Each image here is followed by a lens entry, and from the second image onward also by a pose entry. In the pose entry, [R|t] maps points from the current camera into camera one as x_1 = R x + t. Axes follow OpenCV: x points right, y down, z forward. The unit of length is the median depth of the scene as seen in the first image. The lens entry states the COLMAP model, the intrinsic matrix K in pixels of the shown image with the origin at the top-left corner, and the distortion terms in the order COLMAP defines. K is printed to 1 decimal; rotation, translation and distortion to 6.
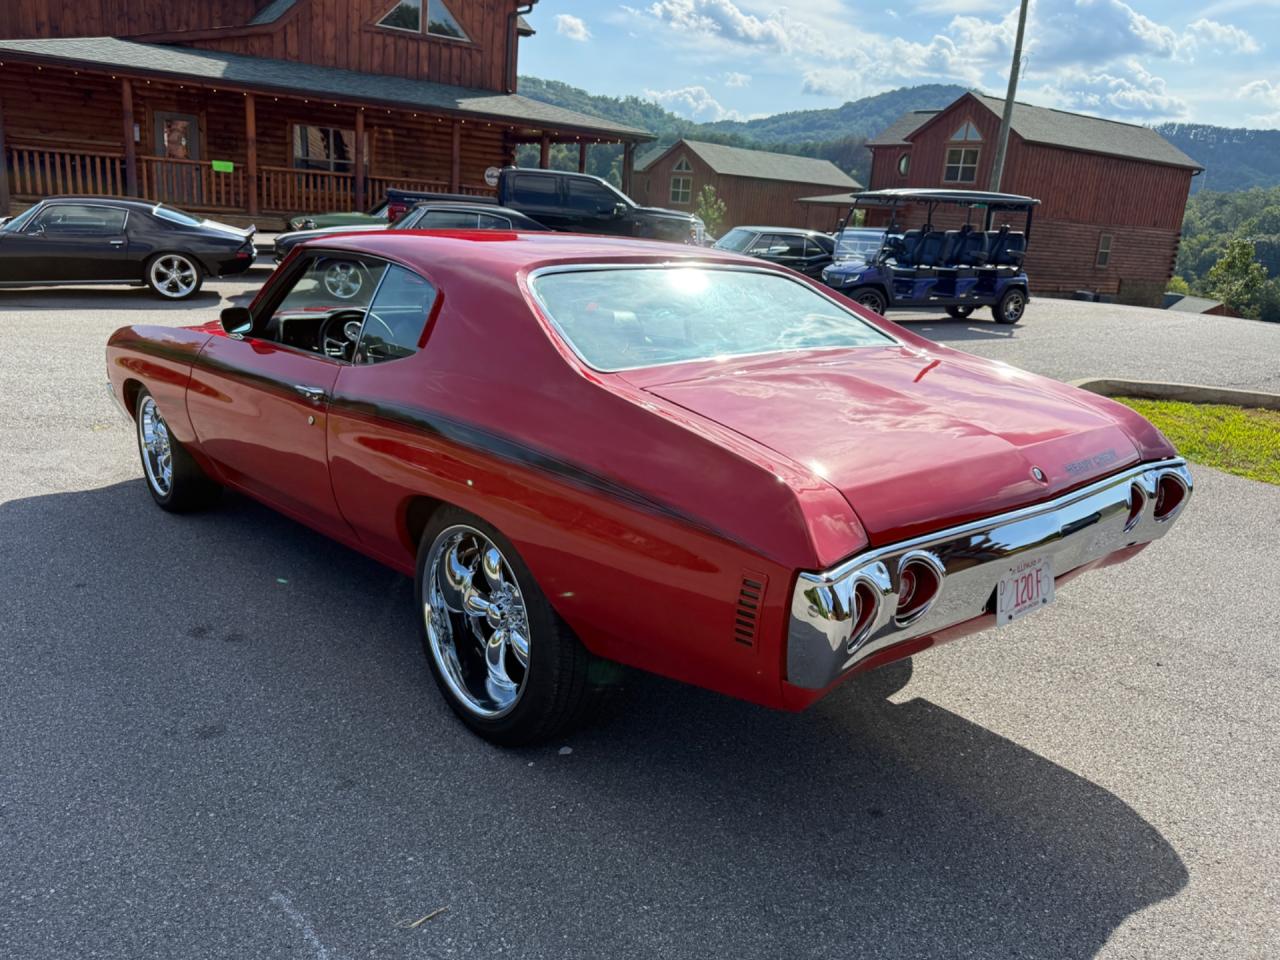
lens RADIAL K [[978.4, 0, 656.0], [0, 978.4, 477.0], [0, 0, 1]] dist [-0.001798, -0.006455]
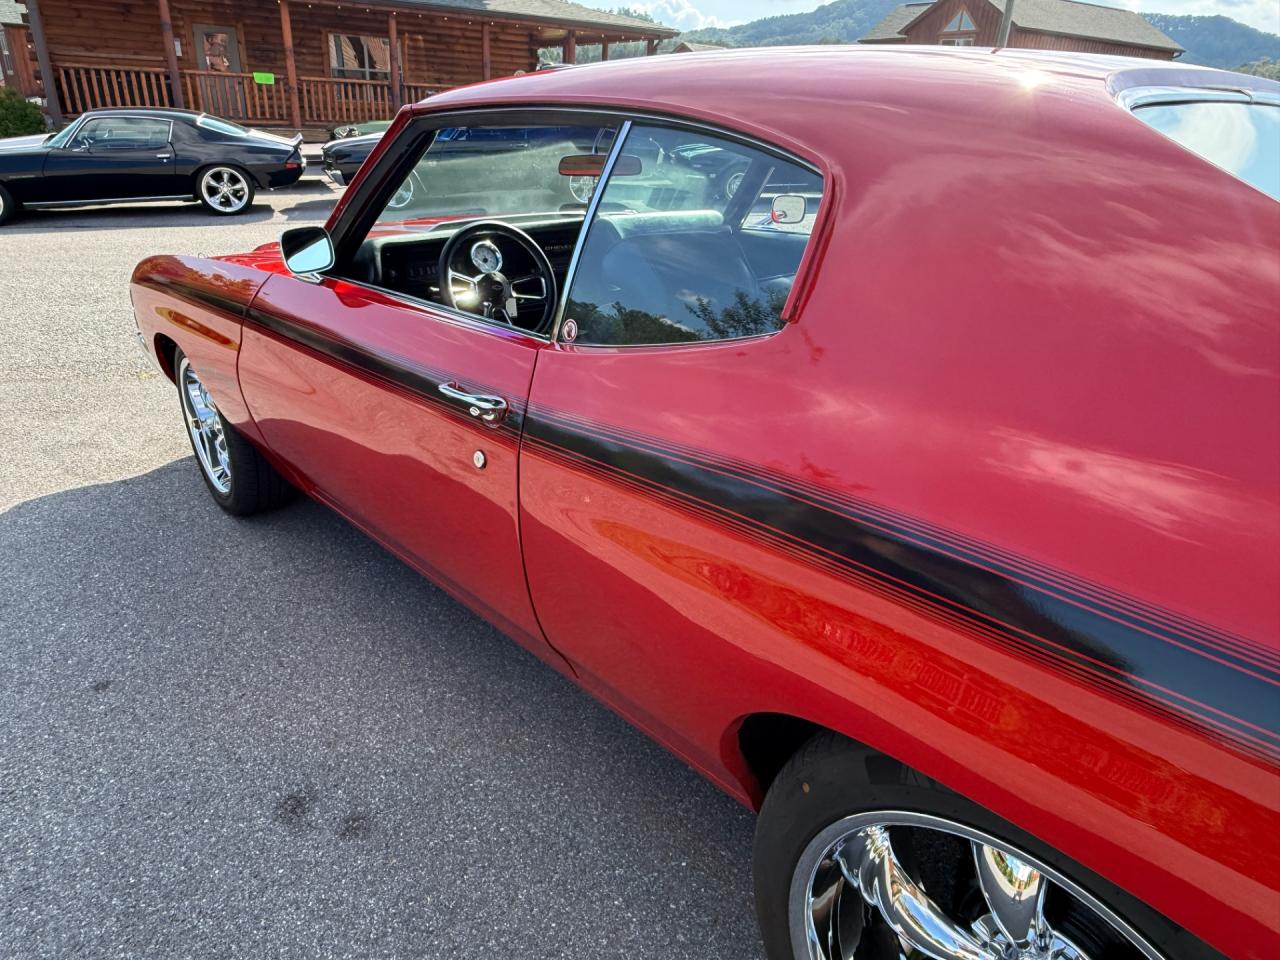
lens RADIAL K [[818.4, 0, 627.3], [0, 818.4, 480.7], [0, 0, 1]] dist [-0.001550, 0.000149]
pose [[0.999140, -0.024931, -0.033139, -0.043261], [0.029637, 0.988232, 0.150066, -0.017500], [0.029007, -0.150919, 0.988120, 0.096687]]
